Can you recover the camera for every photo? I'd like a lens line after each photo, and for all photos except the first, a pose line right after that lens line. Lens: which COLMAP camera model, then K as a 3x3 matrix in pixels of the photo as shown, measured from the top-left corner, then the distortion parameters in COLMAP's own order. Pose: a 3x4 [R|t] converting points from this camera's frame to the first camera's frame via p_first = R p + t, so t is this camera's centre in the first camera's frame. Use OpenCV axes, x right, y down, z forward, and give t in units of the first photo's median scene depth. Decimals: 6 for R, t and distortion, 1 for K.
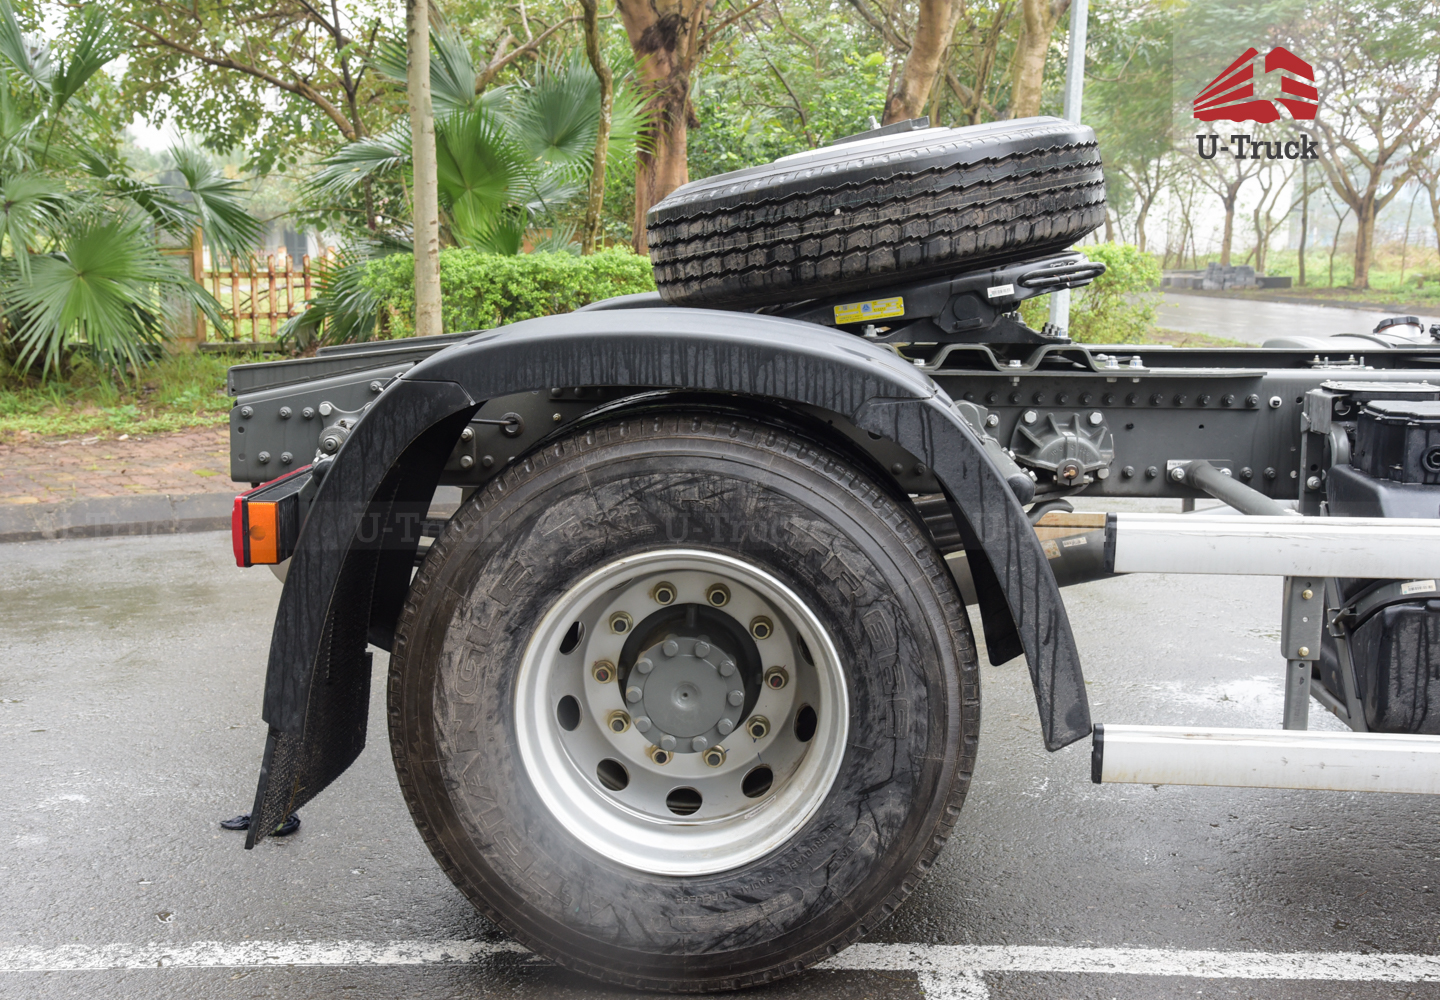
lens RADIAL K [[1761.5, 0, 720.0], [0, 1761.5, 500.0], [0, 0, 1]] dist [0.156289, 0.030618]
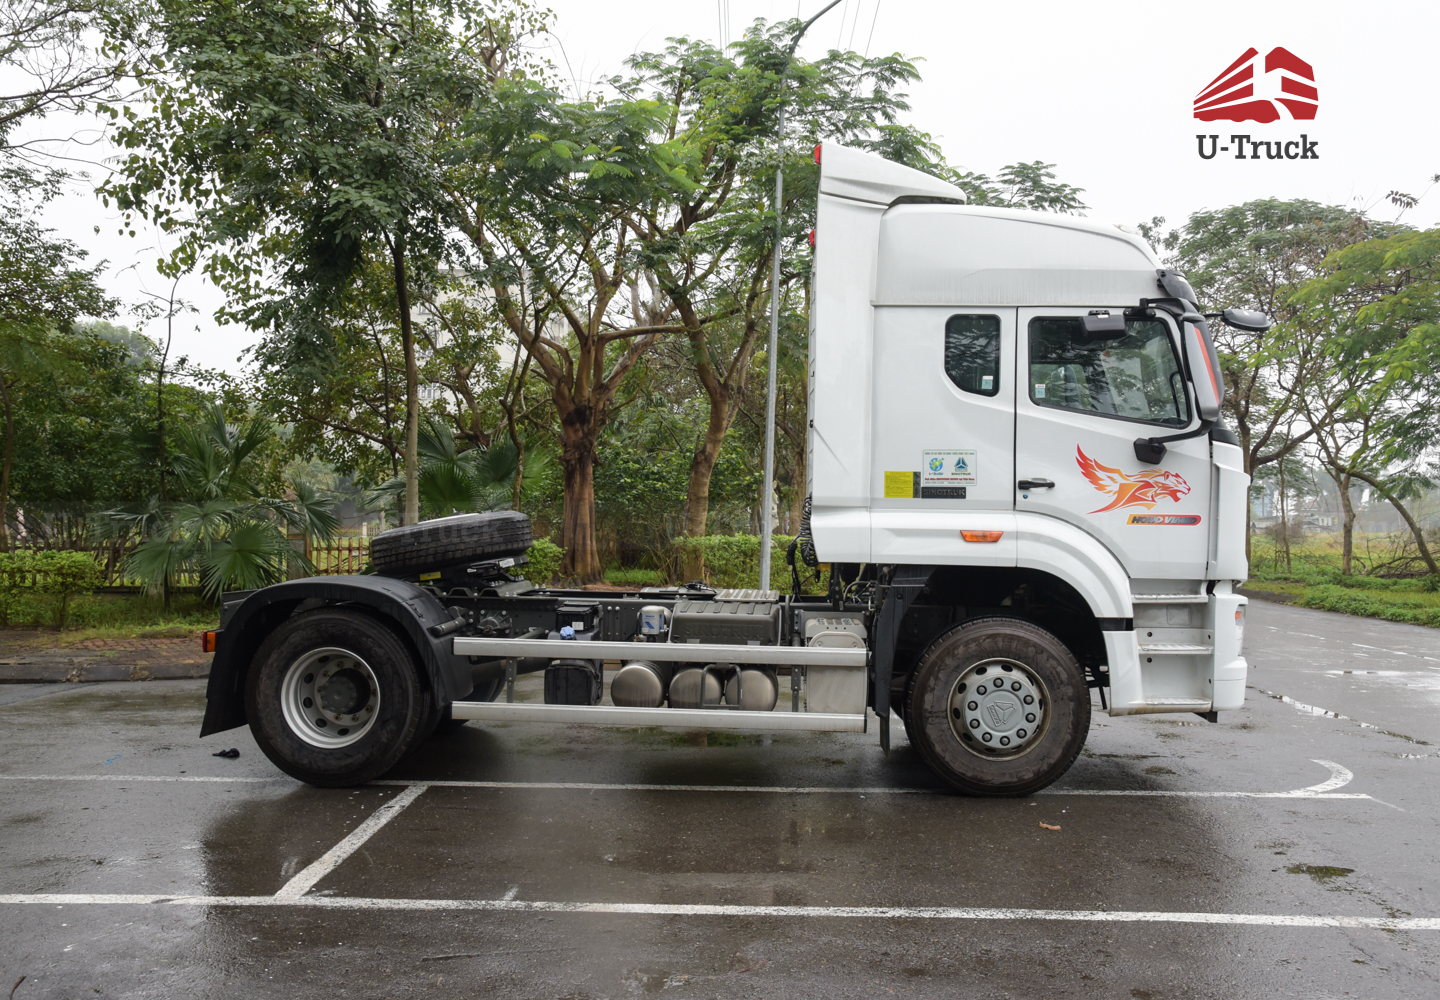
lens RADIAL K [[1304.6, 0, 720.0], [0, 1304.6, 500.0], [0, 0, 1]] dist [0.004065, 0.004291]
pose [[0.999642, 0.007655, -0.025644, 0.182644], [-0.011572, 0.987644, -0.156288, 0.030642], [0.024131, 0.156529, 0.987379, -0.346017]]
